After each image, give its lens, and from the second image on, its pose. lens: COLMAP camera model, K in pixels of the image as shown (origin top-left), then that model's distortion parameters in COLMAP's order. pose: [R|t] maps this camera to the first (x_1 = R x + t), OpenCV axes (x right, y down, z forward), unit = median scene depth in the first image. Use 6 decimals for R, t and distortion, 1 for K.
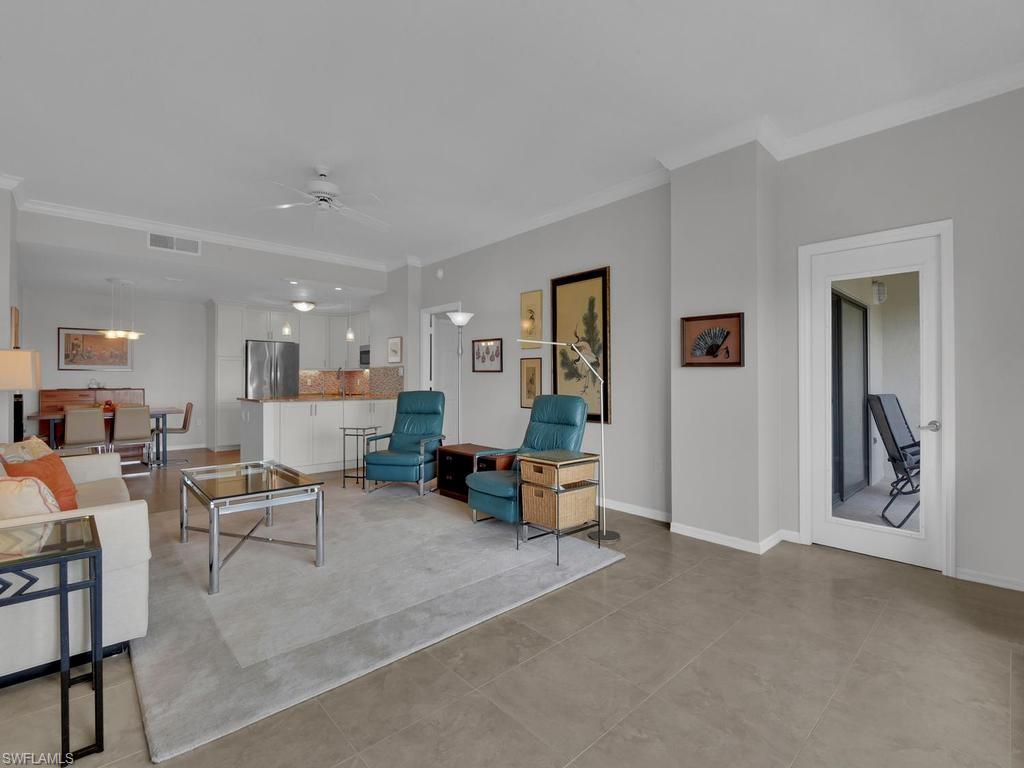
lens RADIAL K [[472.1, 0, 511.7], [0, 472.1, 372.4], [0, 0, 1]] dist [-0.000282, -0.000620]
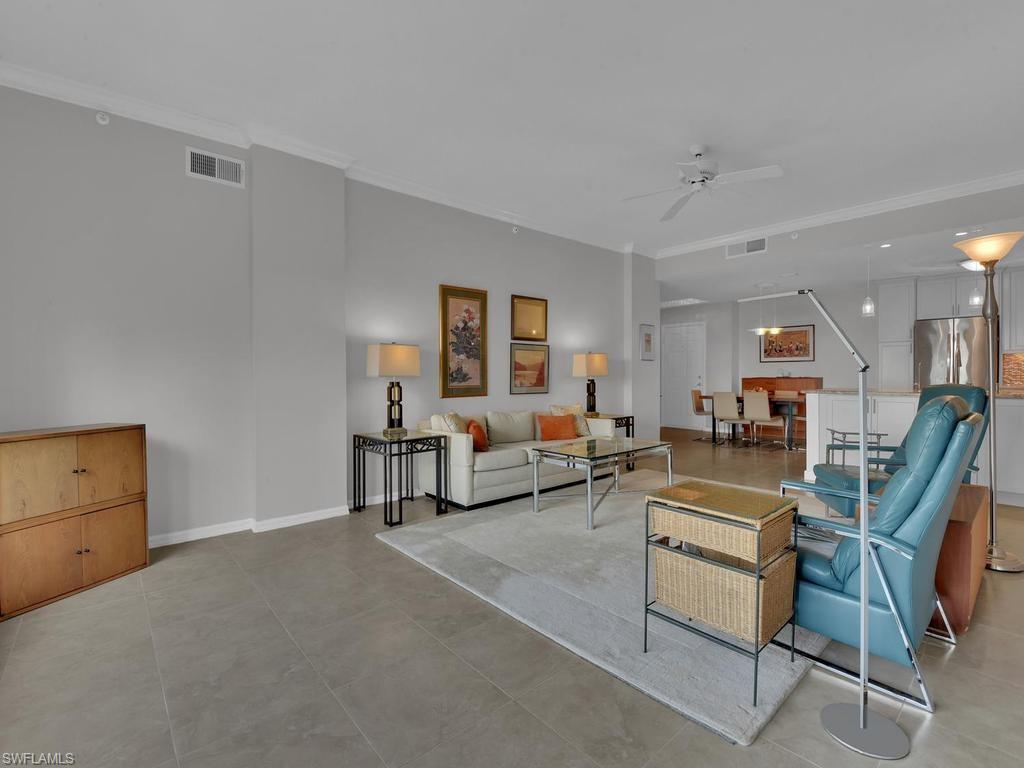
lens RADIAL K [[472.1, 0, 511.7], [0, 472.1, 372.4], [0, 0, 1]] dist [-0.000282, -0.000620]
pose [[-0.033356, -0.003016, -0.999439, 0.459968], [0.024913, 0.999682, -0.003848, 0.013953], [0.999133, -0.025027, -0.033270, 0.518535]]
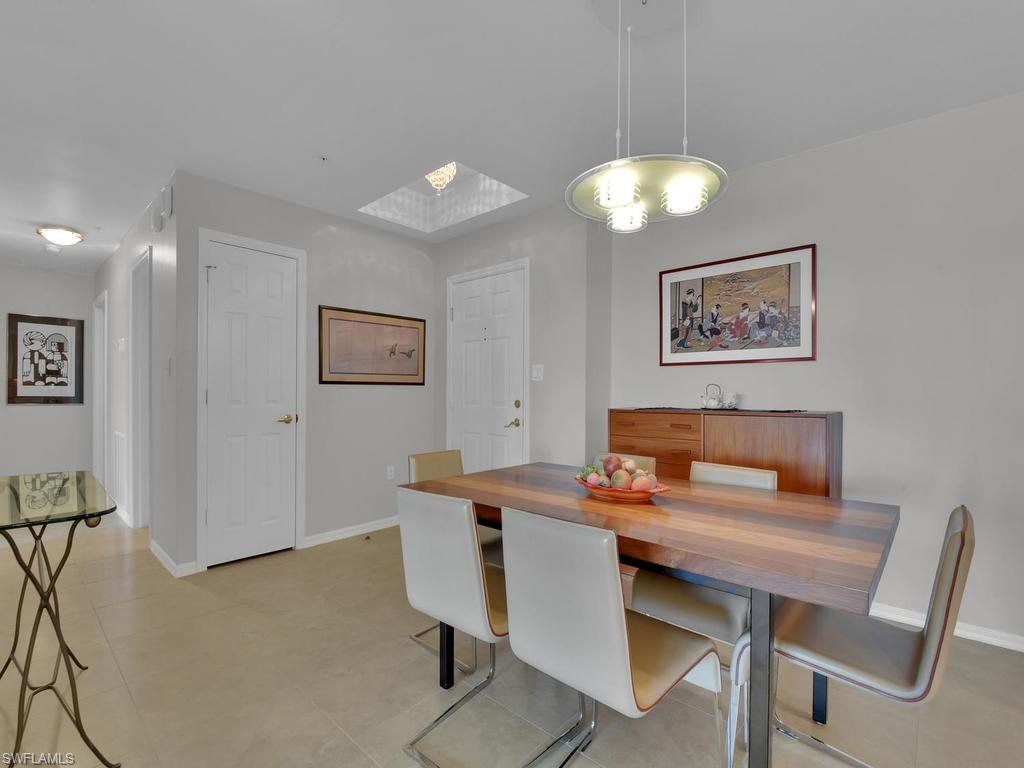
lens RADIAL K [[482.3, 0, 509.5], [0, 482.3, 392.1], [0, 0, 1]] dist [0.000284, -0.000094]
pose [[0.074138, 0.001180, -0.997247, -0.708297], [0.016948, 0.999853, 0.002443, 0.023448], [0.997104, -0.017082, 0.074107, 1.139914]]
